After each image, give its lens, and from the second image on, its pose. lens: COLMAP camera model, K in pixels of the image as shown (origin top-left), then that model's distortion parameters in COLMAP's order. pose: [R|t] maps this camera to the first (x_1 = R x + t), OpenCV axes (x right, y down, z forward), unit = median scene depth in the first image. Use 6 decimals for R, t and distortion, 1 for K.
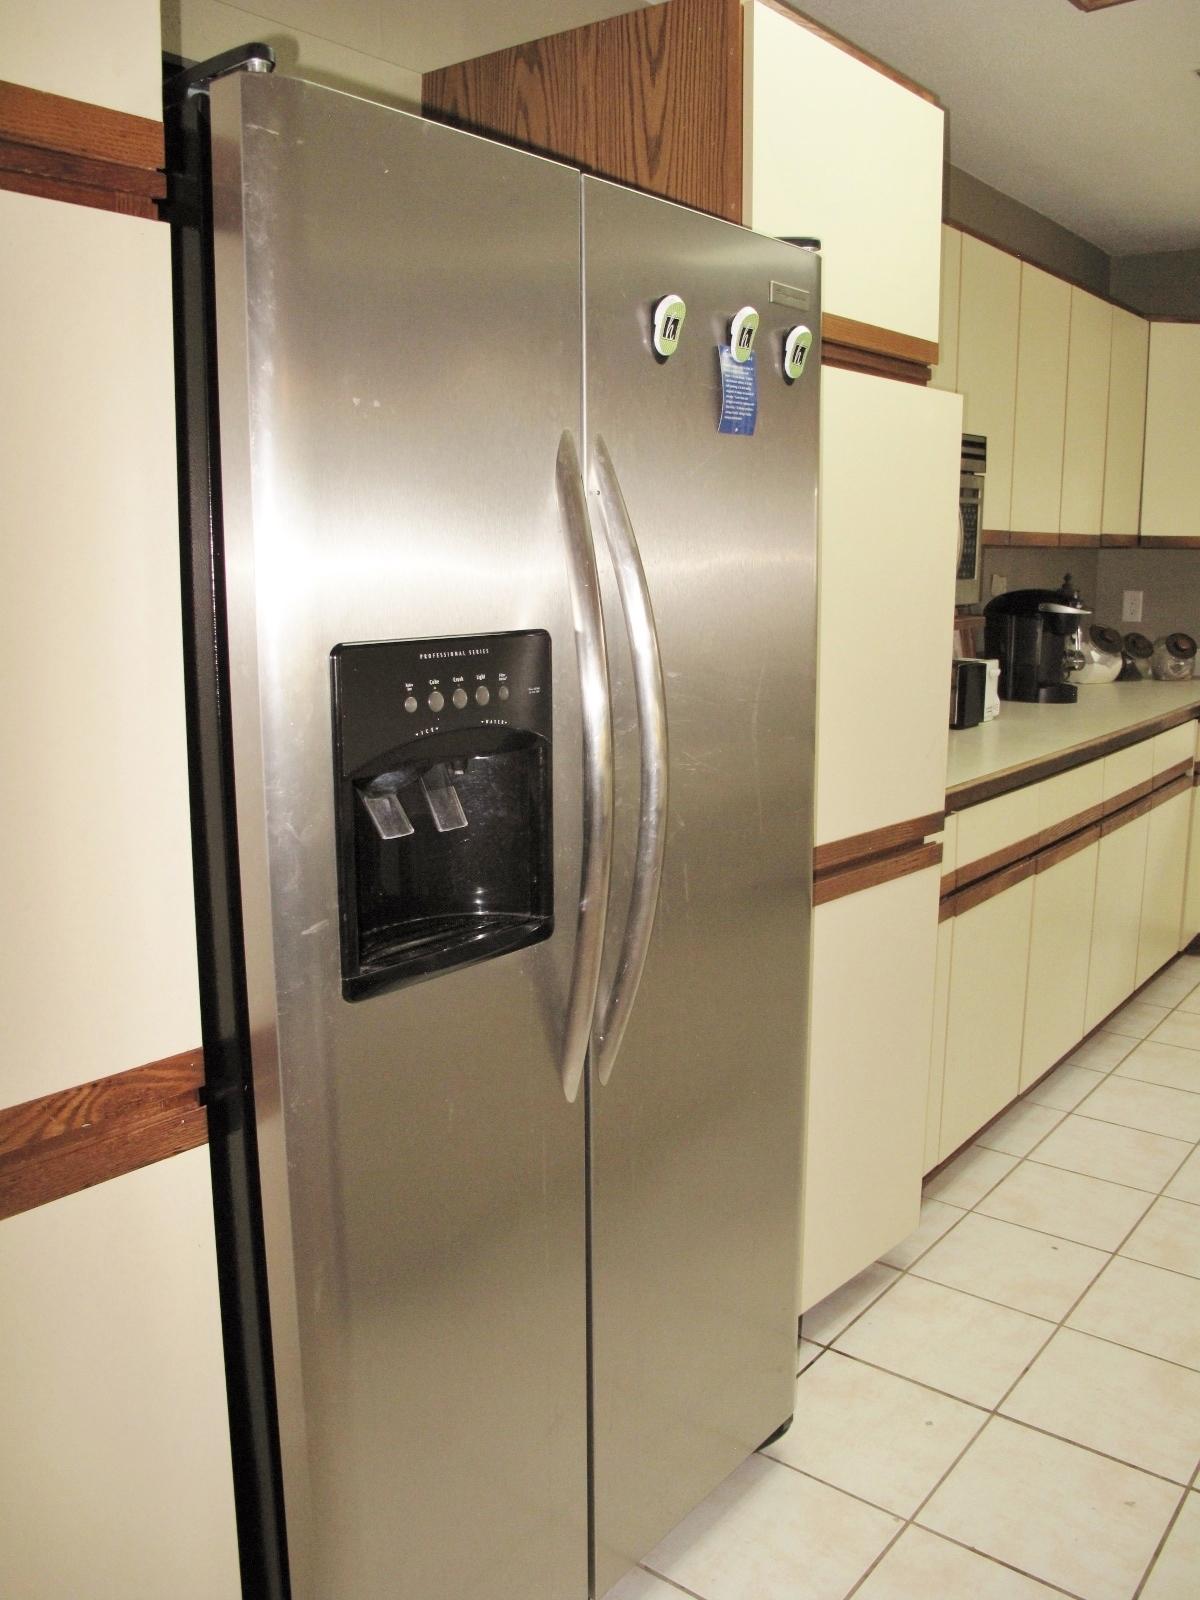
lens RADIAL K [[1347.3, 0, 608.3], [0, 1347.3, 793.9], [0, 0, 1]] dist [-0.152860, 0.118714]
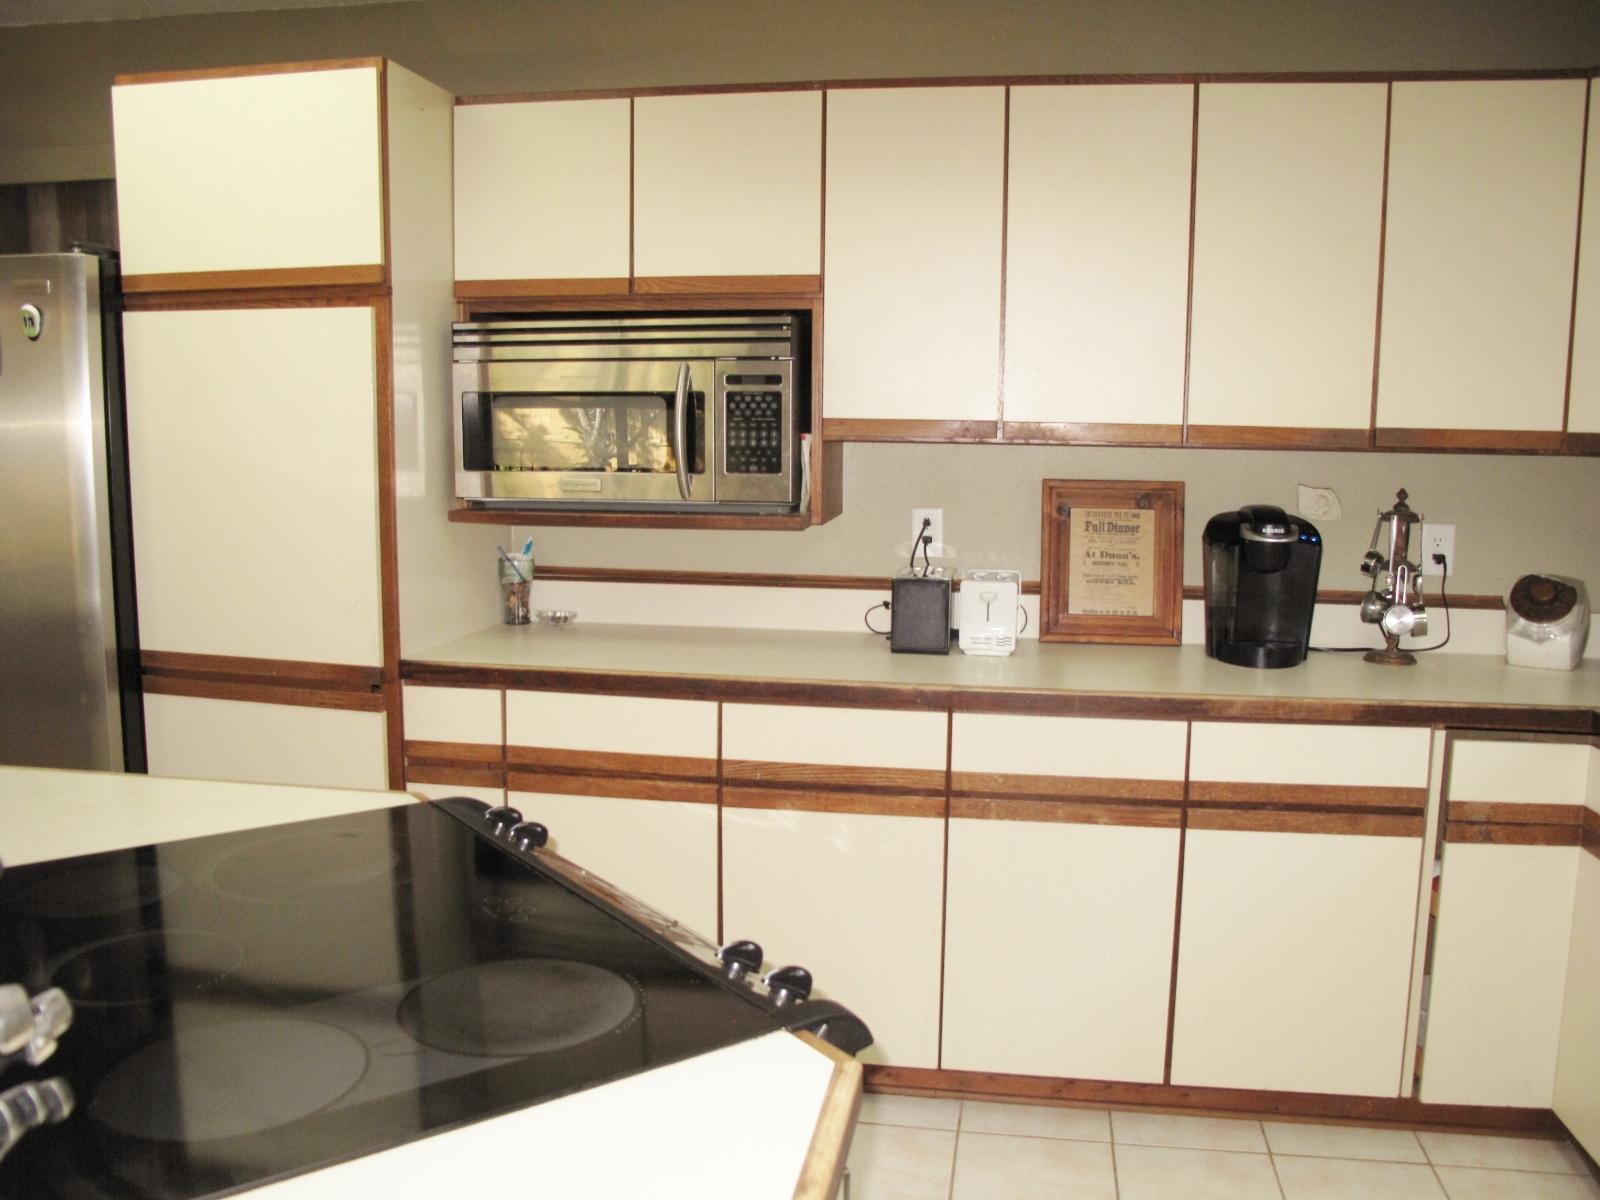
lens RADIAL K [[1347.3, 0, 808.2], [0, 1347.3, 612.7], [0, 0, 1]] dist [-0.152860, 0.118714]
pose [[0.475846, 0.128688, -0.870063, 1.101910], [-0.172205, 0.983723, 0.051319, -0.121223], [0.862505, 0.125410, 0.490262, 0.589331]]
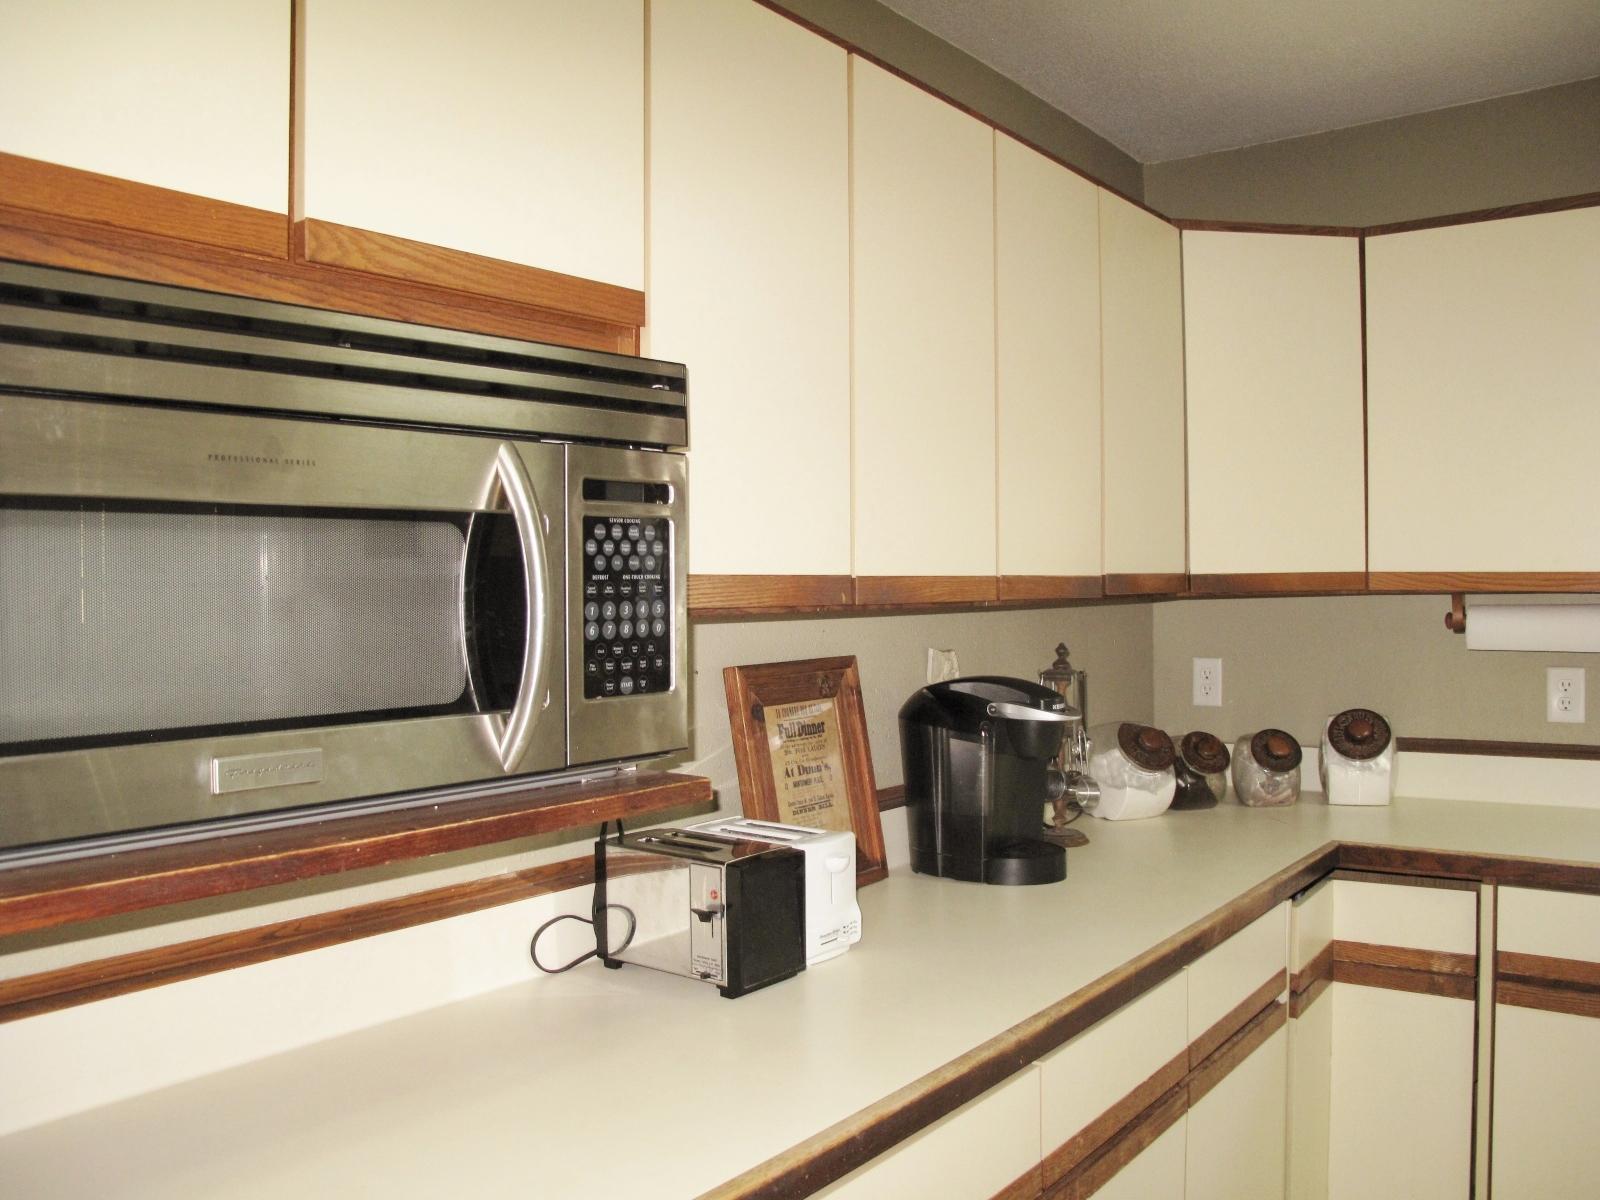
lens RADIAL K [[1347.3, 0, 808.2], [0, 1347.3, 612.7], [0, 0, 1]] dist [-0.152860, 0.118714]
pose [[0.999870, -0.011501, 0.011303, 0.319572], [0.013206, 0.986245, -0.164762, -0.116912], [-0.009252, 0.164890, 0.986269, 0.577299]]
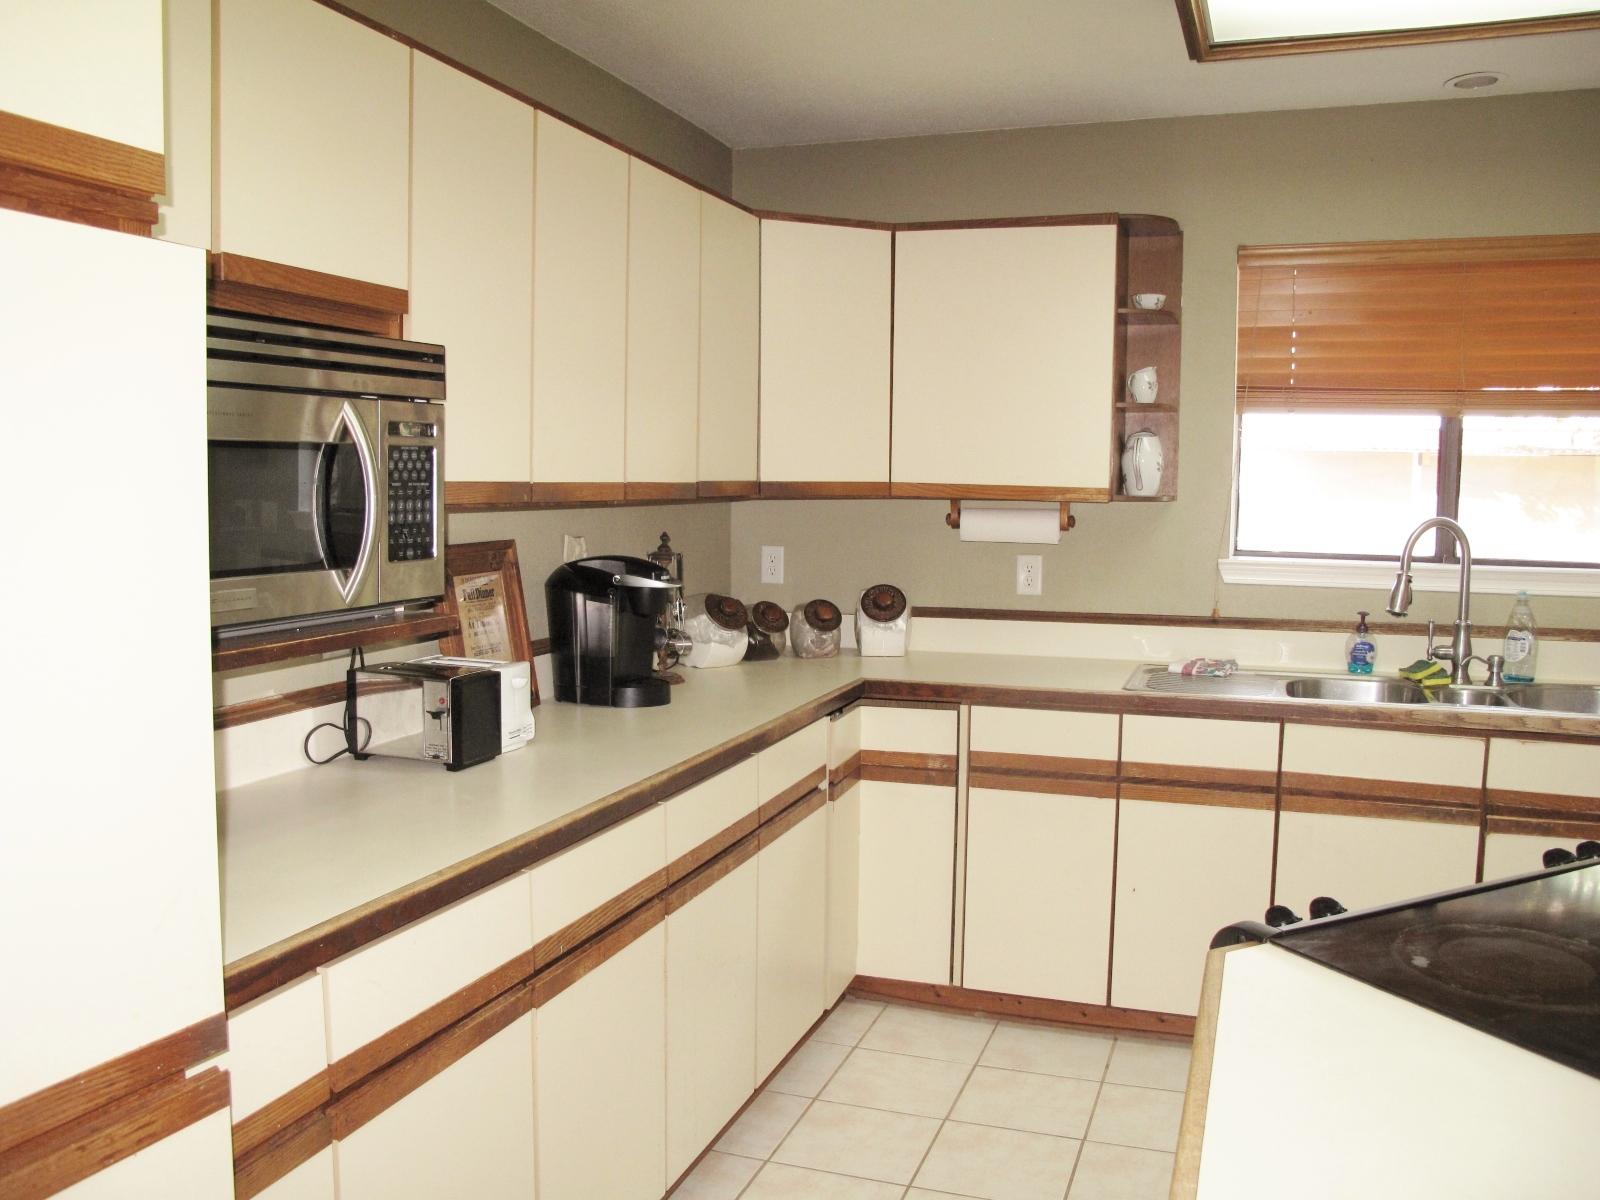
lens RADIAL K [[1349.7, 0, 800.0], [0, 1349.7, 600.0], [0, 0, 1]] dist [-0.150890, 0.121095]
pose [[0.949433, -0.017770, 0.313467, 0.243258], [0.047251, 0.995113, -0.086701, -0.076129], [-0.310394, 0.097129, 0.945633, 0.321242]]
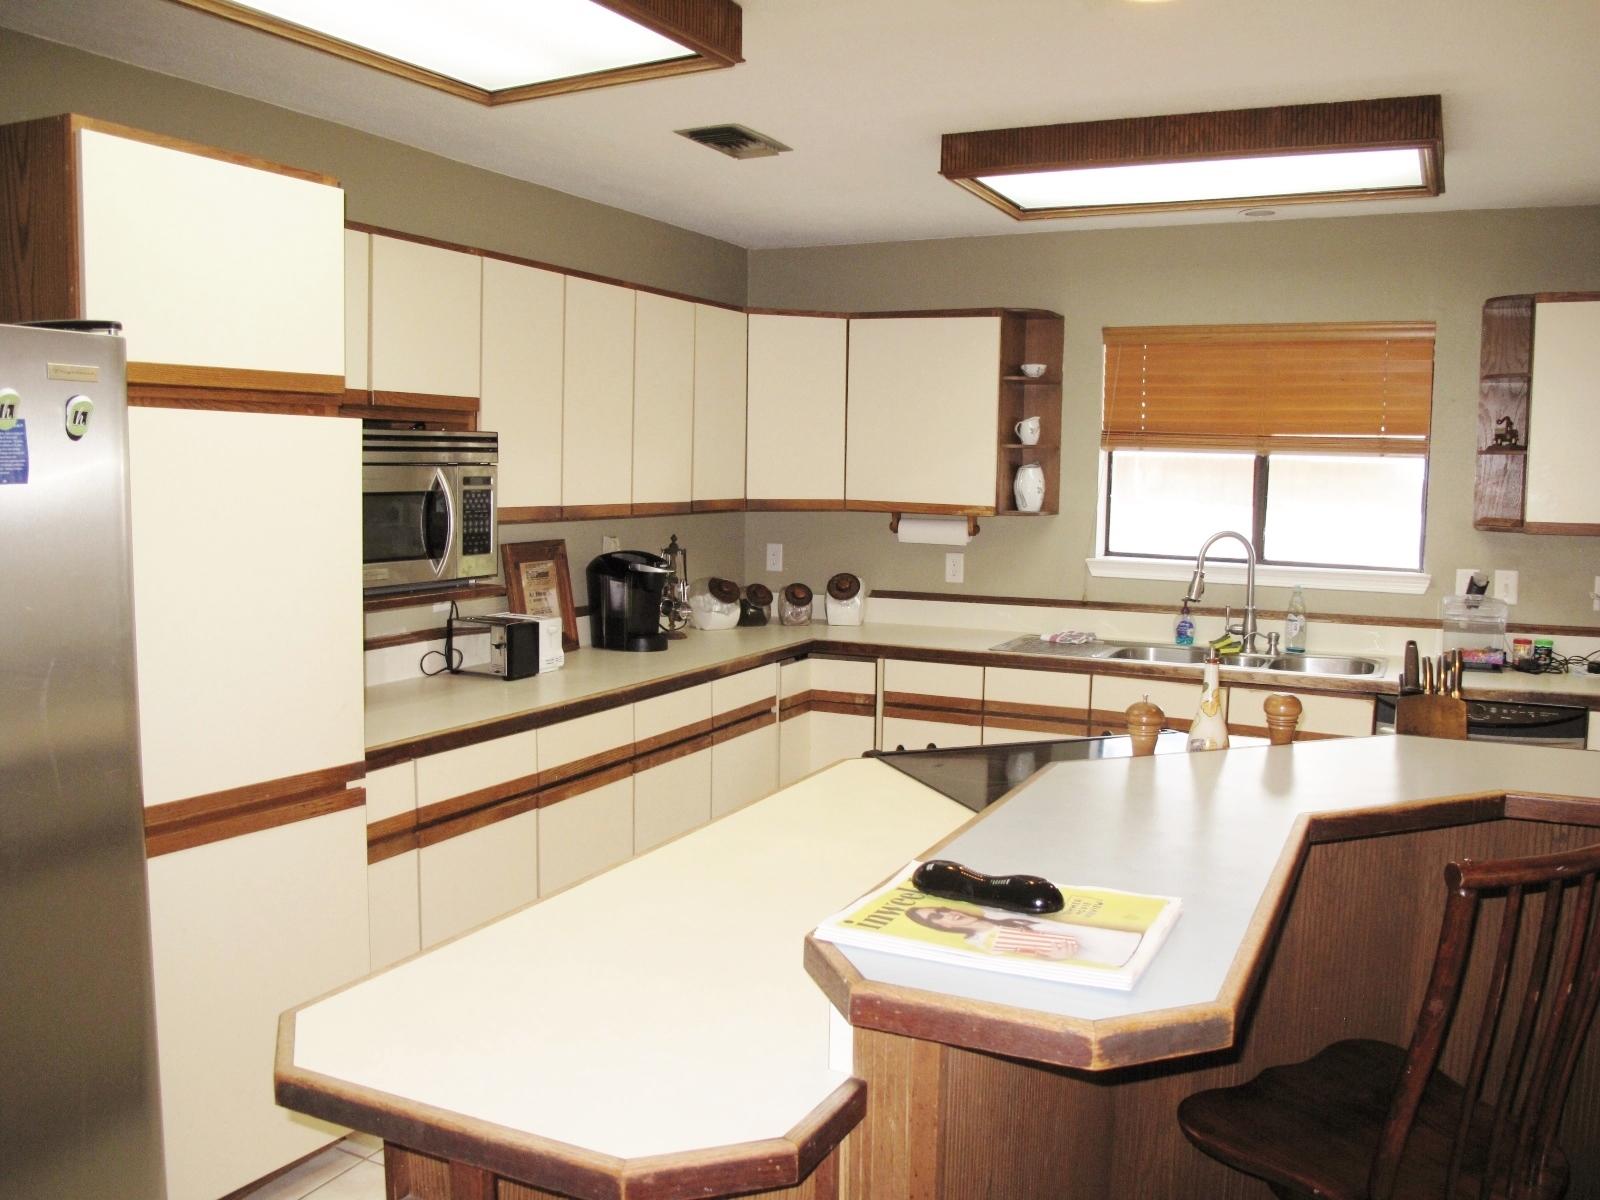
lens RADIAL K [[1347.3, 0, 808.2], [0, 1347.3, 612.7], [0, 0, 1]] dist [-0.152860, 0.118714]
pose [[0.978110, -0.005183, 0.208024, 0.308034], [0.020703, 0.997154, -0.072497, -0.020187], [-0.207056, 0.075217, 0.975433, -0.193776]]
